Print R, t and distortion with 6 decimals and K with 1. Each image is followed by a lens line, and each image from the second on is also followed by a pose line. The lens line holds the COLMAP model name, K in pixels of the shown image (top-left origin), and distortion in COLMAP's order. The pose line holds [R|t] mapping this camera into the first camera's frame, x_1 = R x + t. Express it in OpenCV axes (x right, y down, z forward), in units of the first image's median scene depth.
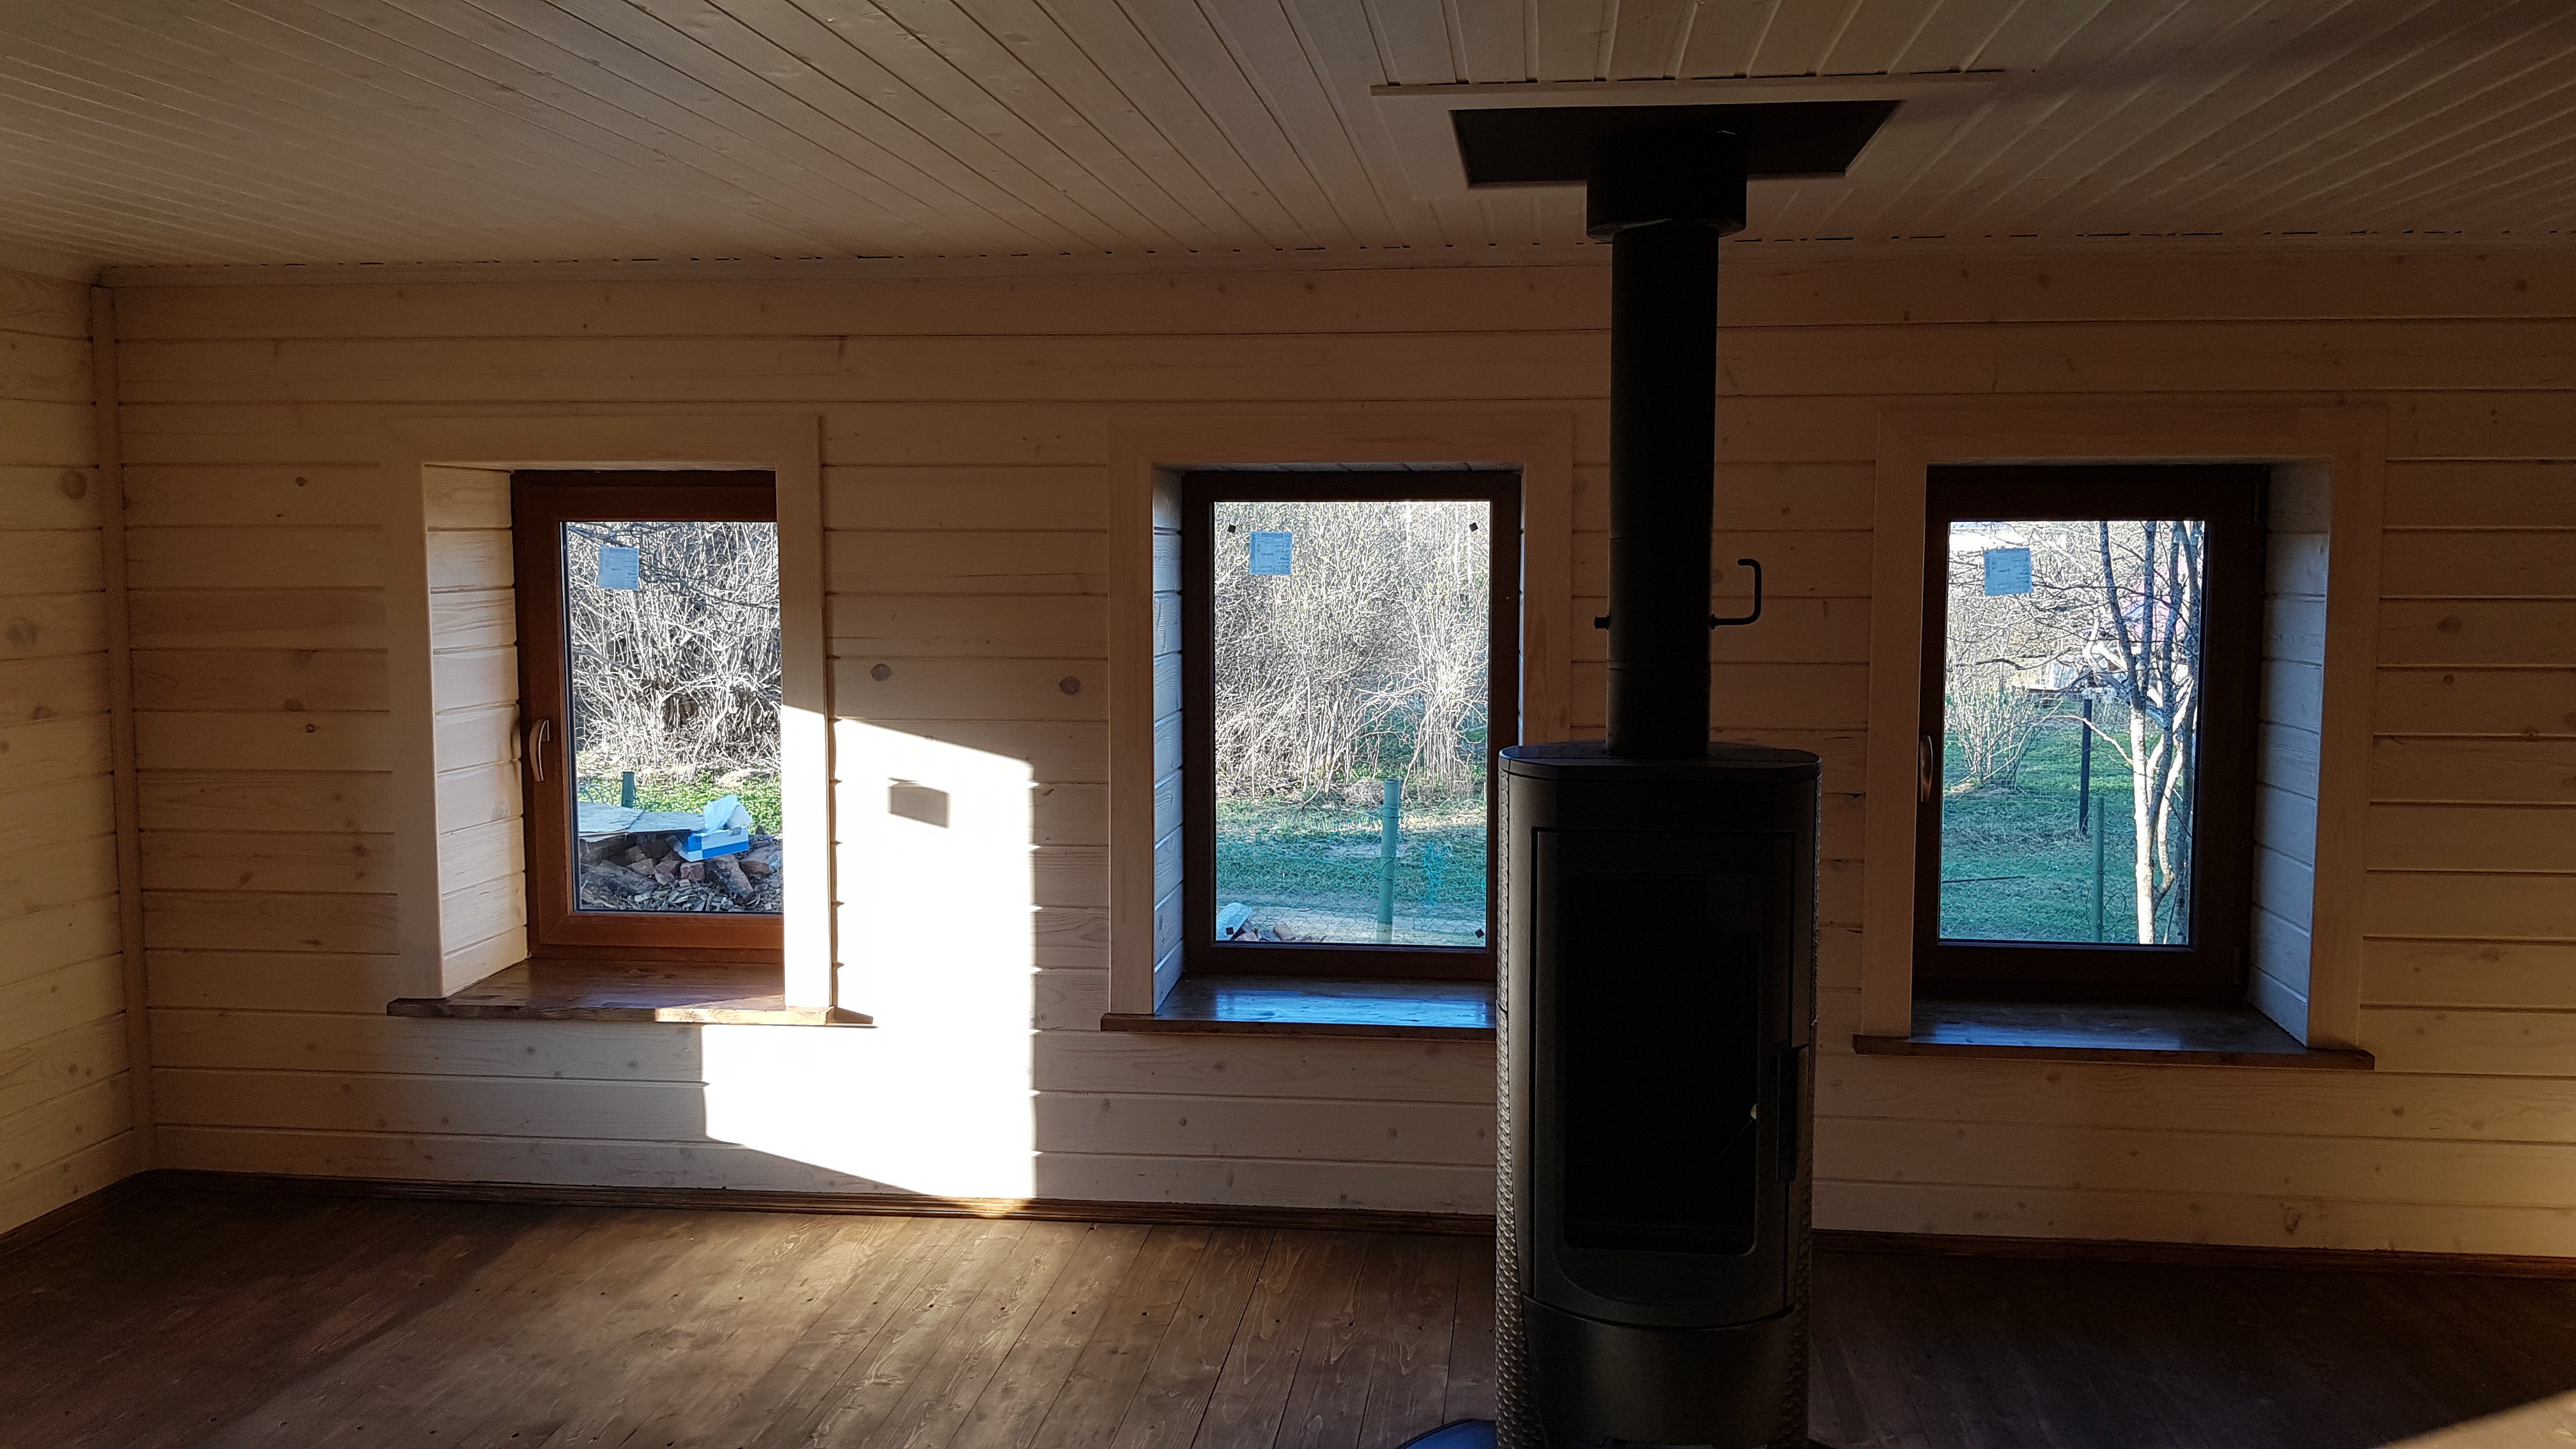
lens RADIAL K [[2030.5, 0, 1296.3], [0, 2030.5, 720.2], [0, 0, 1]] dist [0.065241, -0.089369]
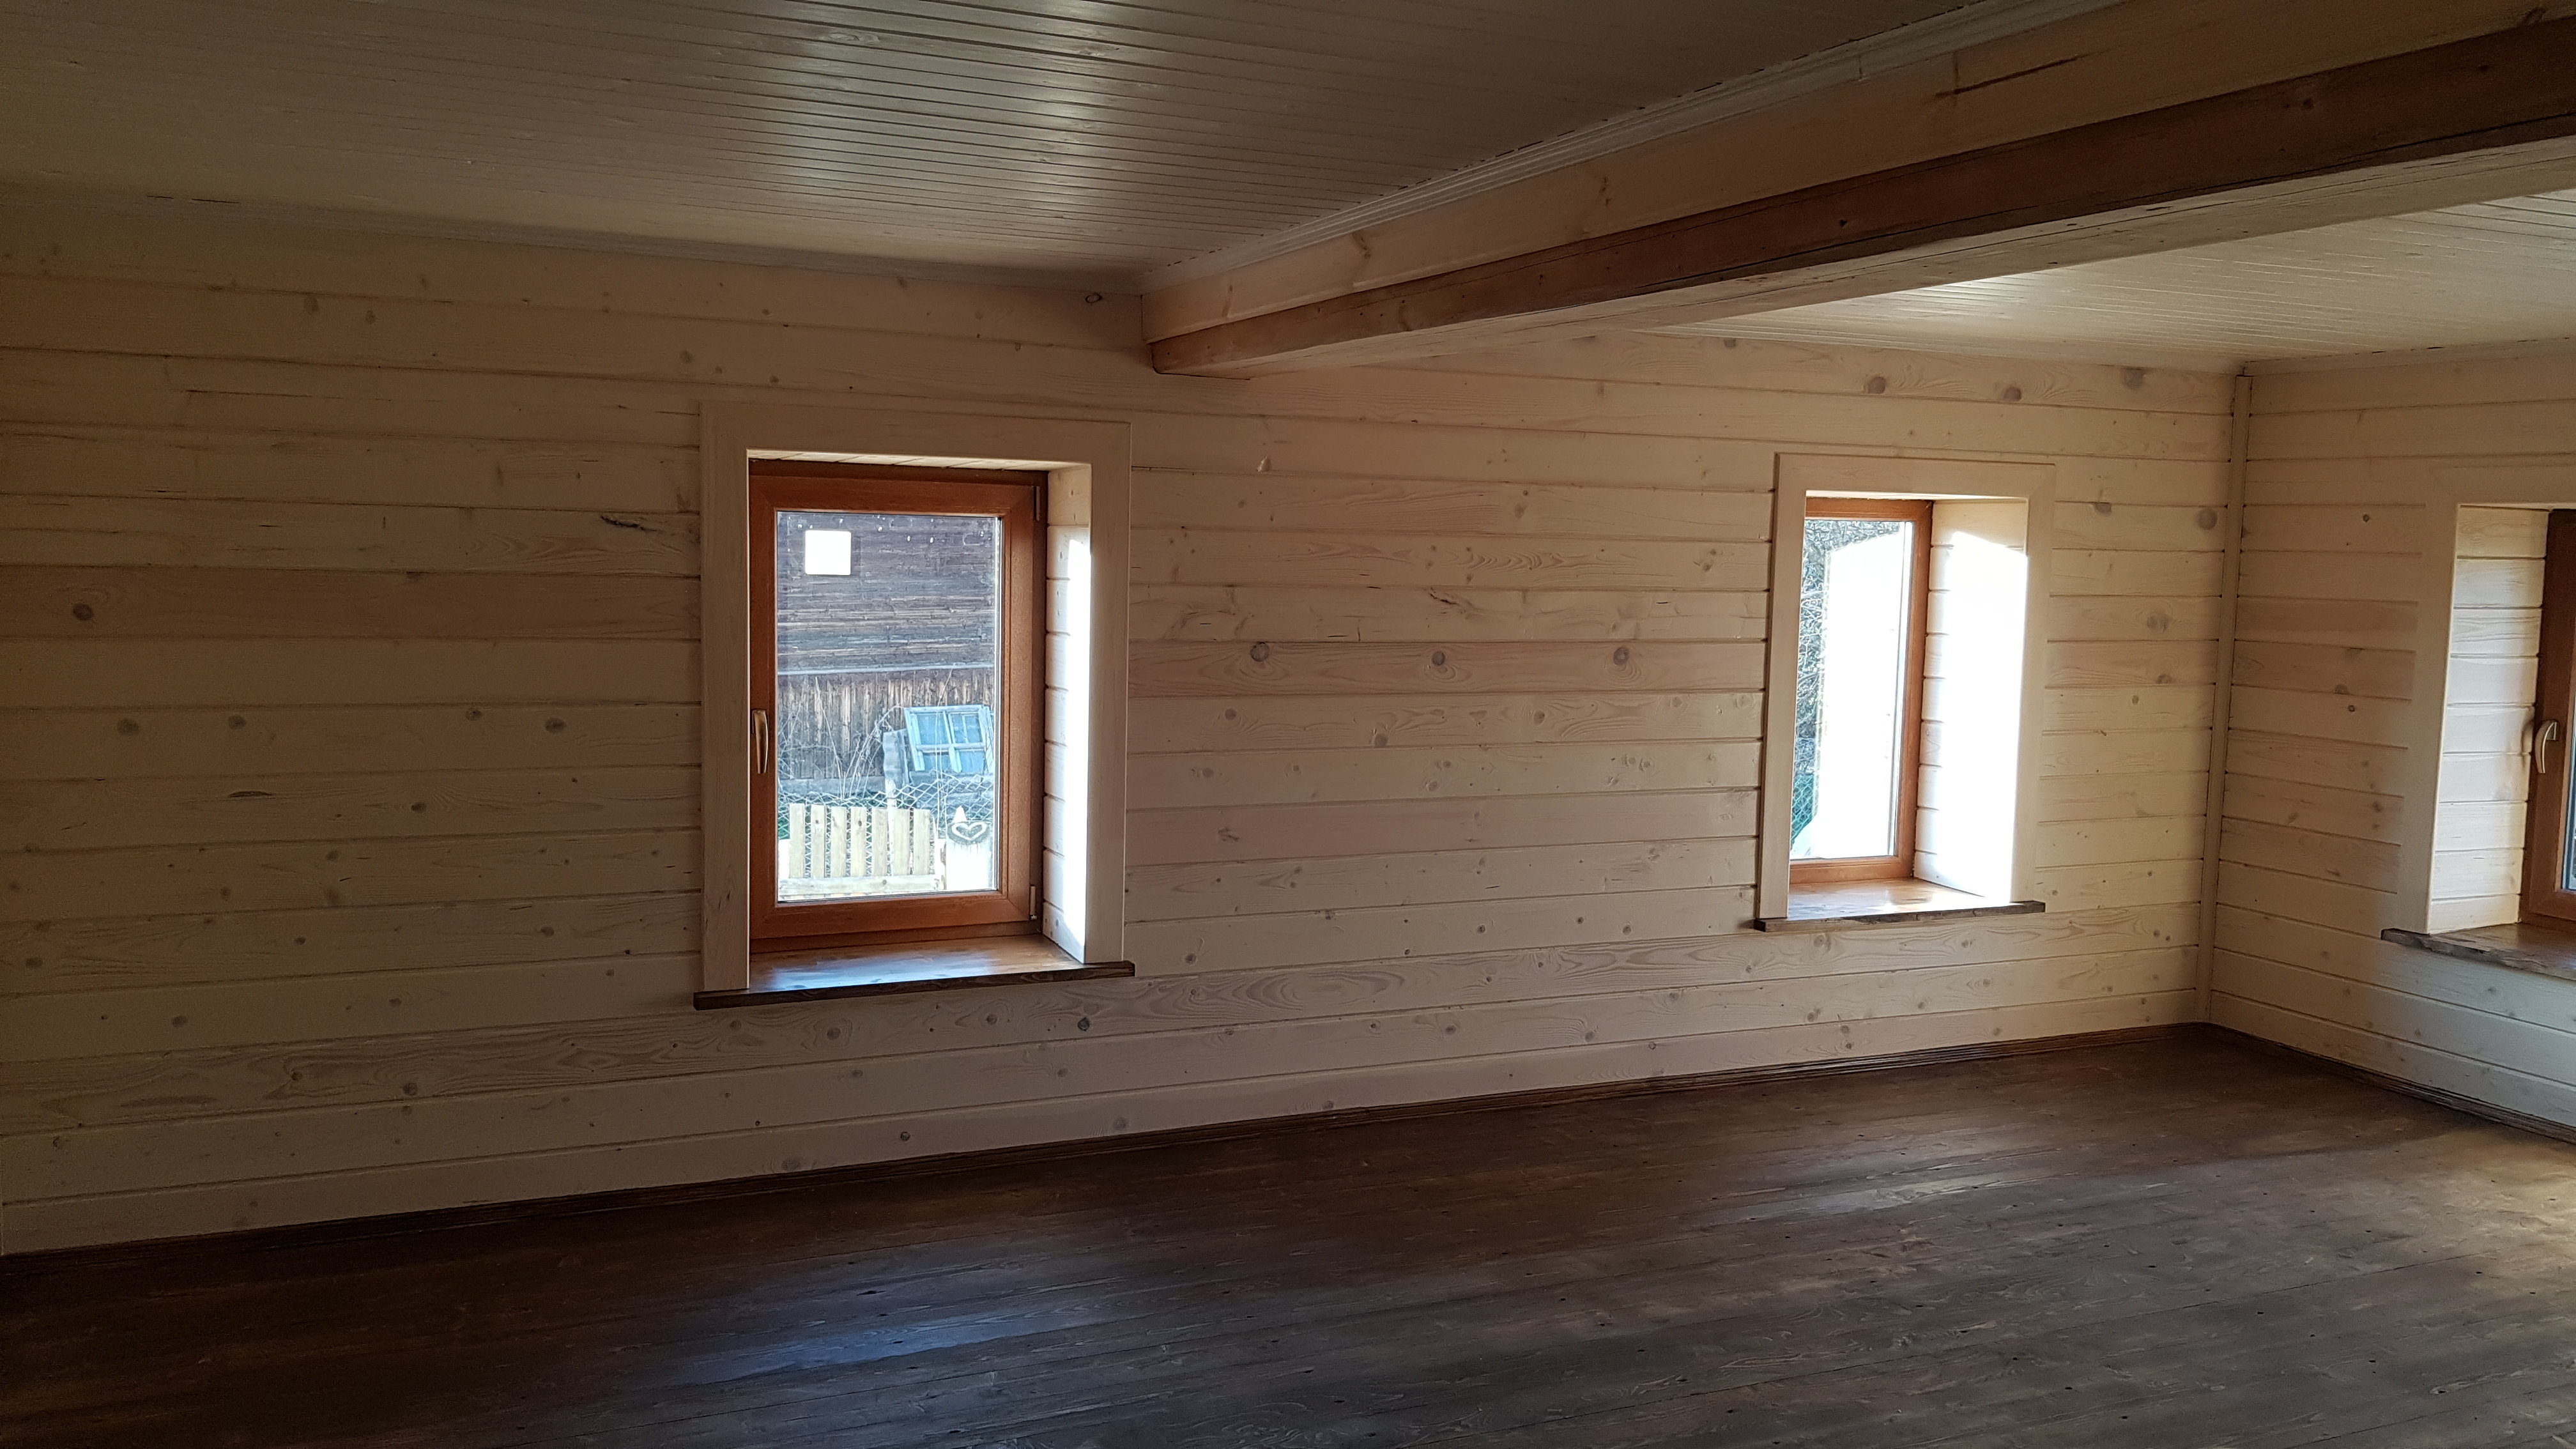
lens RADIAL K [[2030.5, 0, 1296.3], [0, 2030.5, 720.2], [0, 0, 1]] dist [0.065241, -0.089369]
pose [[0.513812, 0.093944, -0.852744, 0.285403], [-0.103901, 0.993484, 0.046844, 0.020041], [0.851588, 0.064532, 0.520225, -0.242500]]
